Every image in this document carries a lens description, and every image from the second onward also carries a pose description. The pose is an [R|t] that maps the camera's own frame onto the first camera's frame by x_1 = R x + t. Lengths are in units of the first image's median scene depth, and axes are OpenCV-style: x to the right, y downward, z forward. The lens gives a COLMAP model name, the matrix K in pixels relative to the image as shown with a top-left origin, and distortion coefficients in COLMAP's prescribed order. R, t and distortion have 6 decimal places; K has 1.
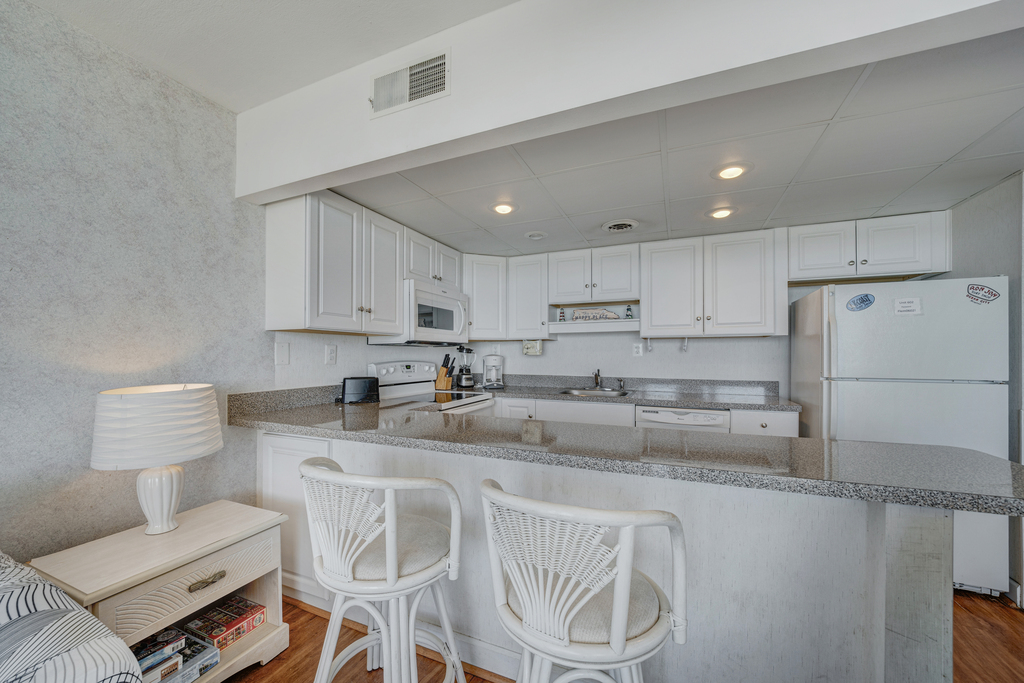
lens RADIAL K [[386.3, 0, 502.3], [0, 386.3, 350.5], [0, 0, 1]] dist [-0.014807, 0.000335]
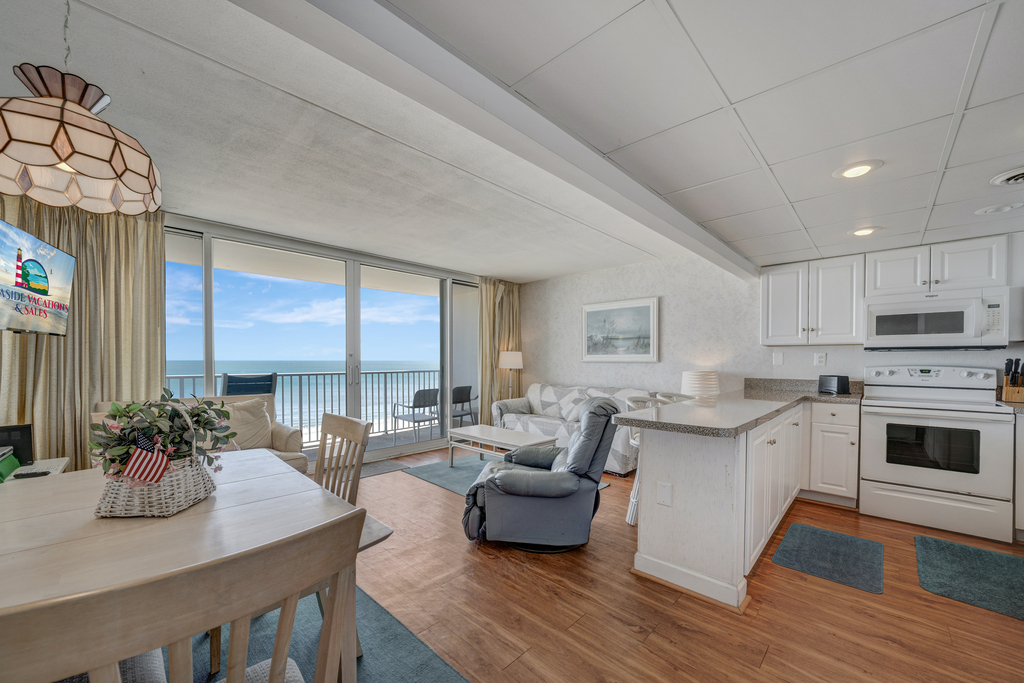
lens RADIAL K [[394.3, 0, 503.2], [0, 394.3, 367.5], [0, 0, 1]] dist [-0.012881, 0.000141]
pose [[-0.345275, 0.015995, -0.938365, 1.108672], [0.007256, 0.999870, 0.014373, 0.009246], [0.938473, -0.001846, -0.345347, 0.295985]]
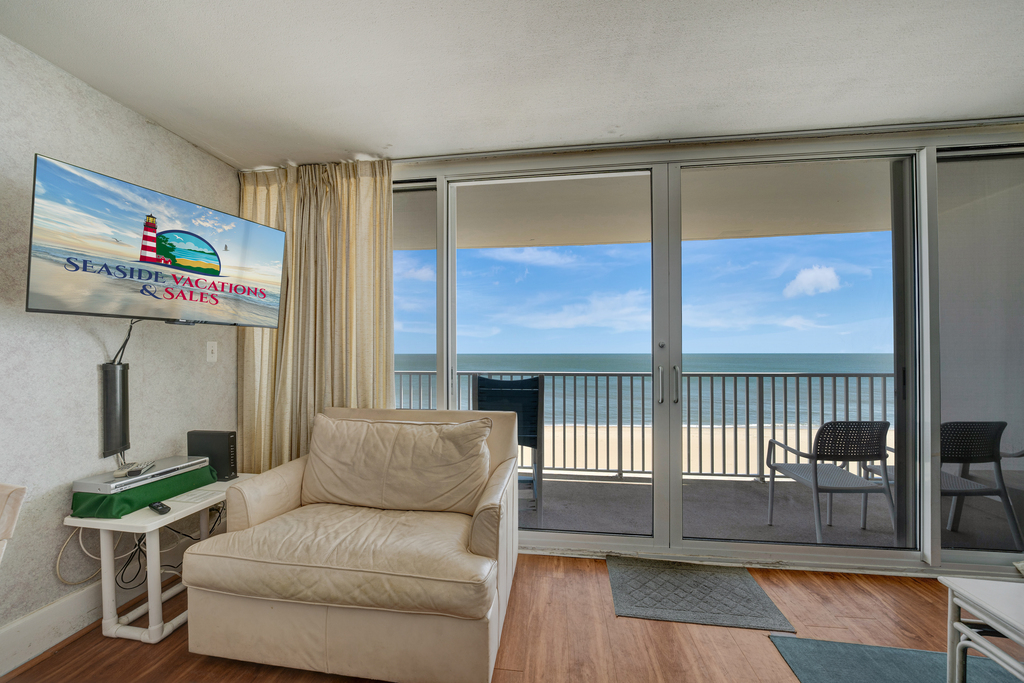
lens RADIAL K [[386.3, 0, 502.3], [0, 386.3, 350.5], [0, 0, 1]] dist [-0.014807, 0.000335]
pose [[-0.960609, -0.001102, -0.277901, 0.431692], [0.003183, 0.999883, -0.014968, -0.000723], [0.277885, -0.015263, -0.960493, -0.112551]]
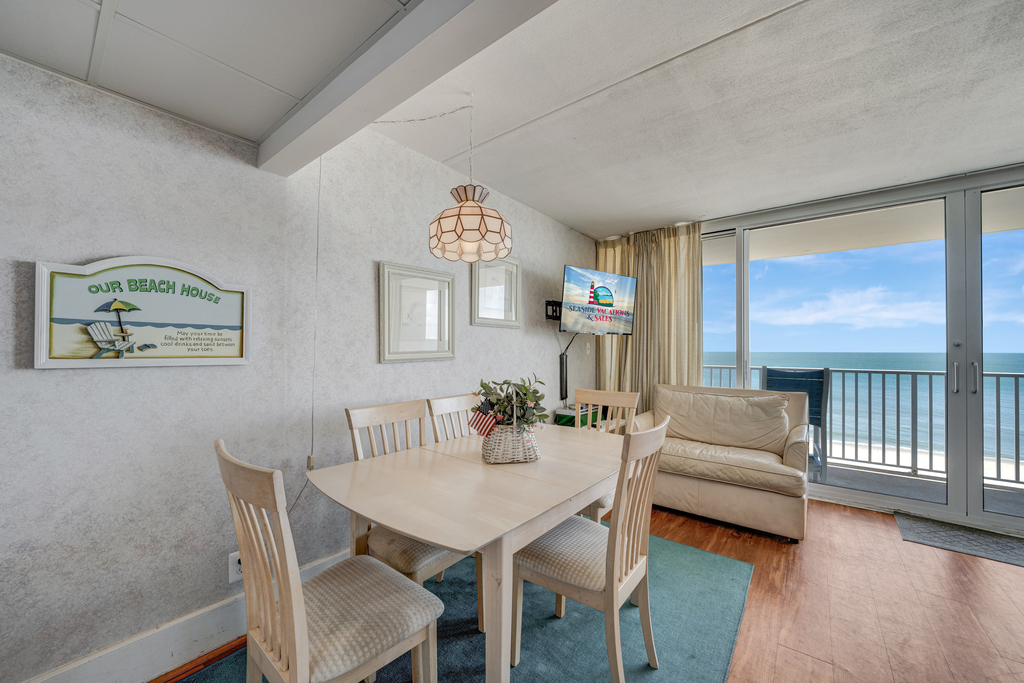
lens RADIAL K [[385.1, 0, 503.7], [0, 385.1, 345.8], [0, 0, 1]] dist [-0.013633, 0.000284]
pose [[-0.966375, -0.003002, 0.257120, 0.713570], [-0.008277, 0.999777, -0.019439, 0.007084], [-0.257004, -0.020914, -0.966184, 0.363810]]
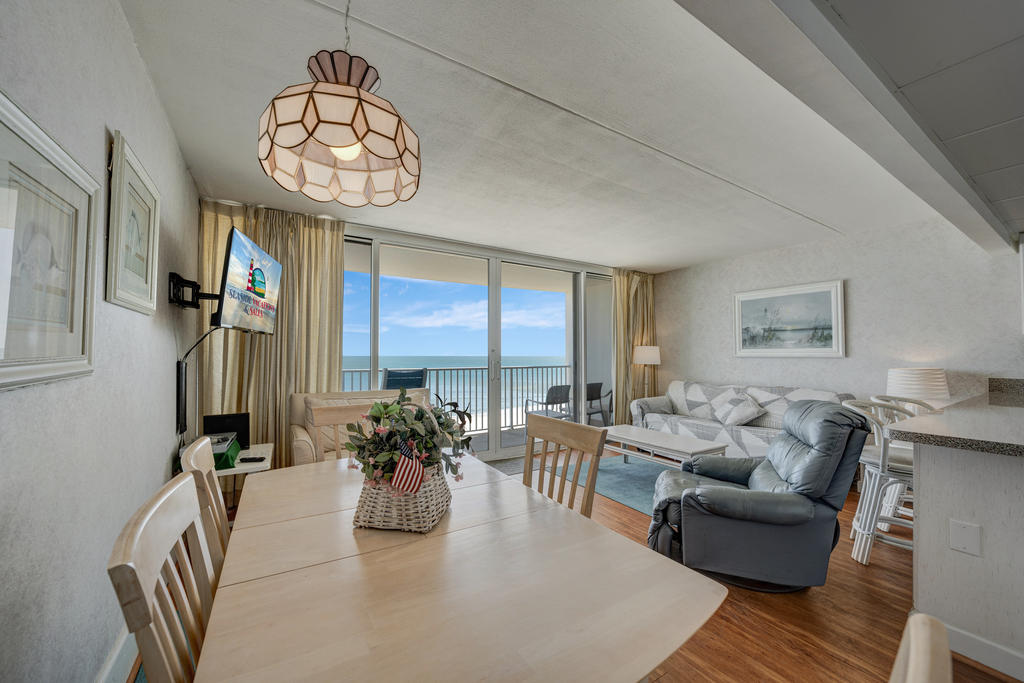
lens RADIAL K [[385.1, 0, 503.7], [0, 385.1, 345.8], [0, 0, 1]] dist [-0.013633, 0.000284]
pose [[-0.559708, -0.020778, -0.828429, 1.108220], [0.007493, 0.999518, -0.030131, 0.005949], [0.828656, -0.023072, -0.559283, 0.105036]]
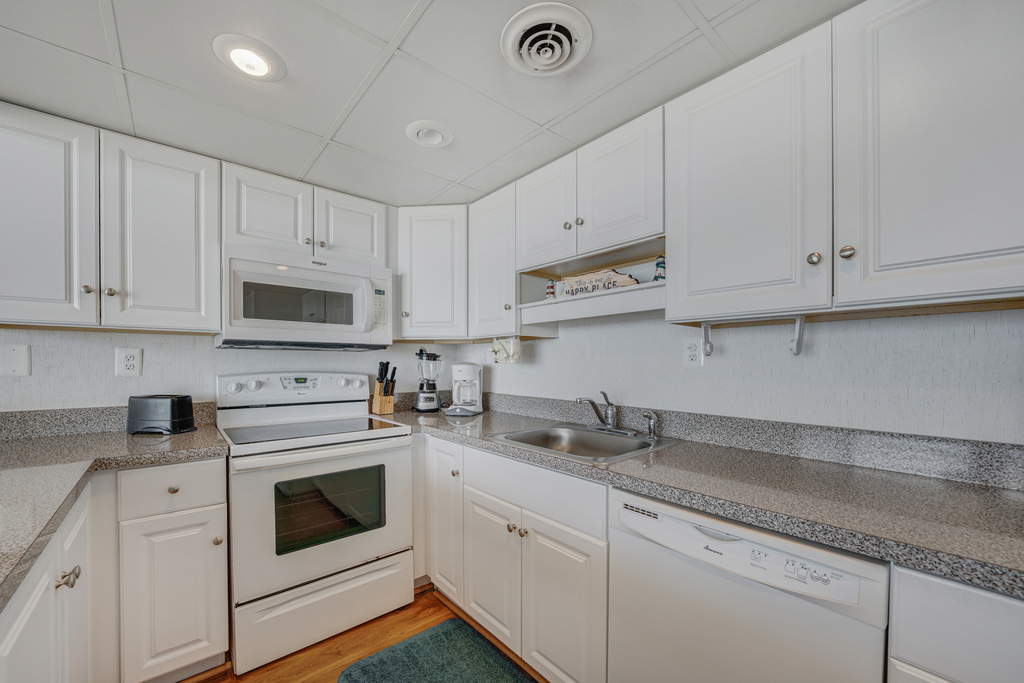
lens RADIAL K [[394.3, 0, 503.2], [0, 394.3, 367.5], [0, 0, 1]] dist [-0.012881, 0.000141]
pose [[0.901632, 0.005812, -0.432465, 0.380415], [0.003389, 0.999784, 0.020504, 0.006510], [0.432491, -0.019953, 0.901418, 0.519645]]
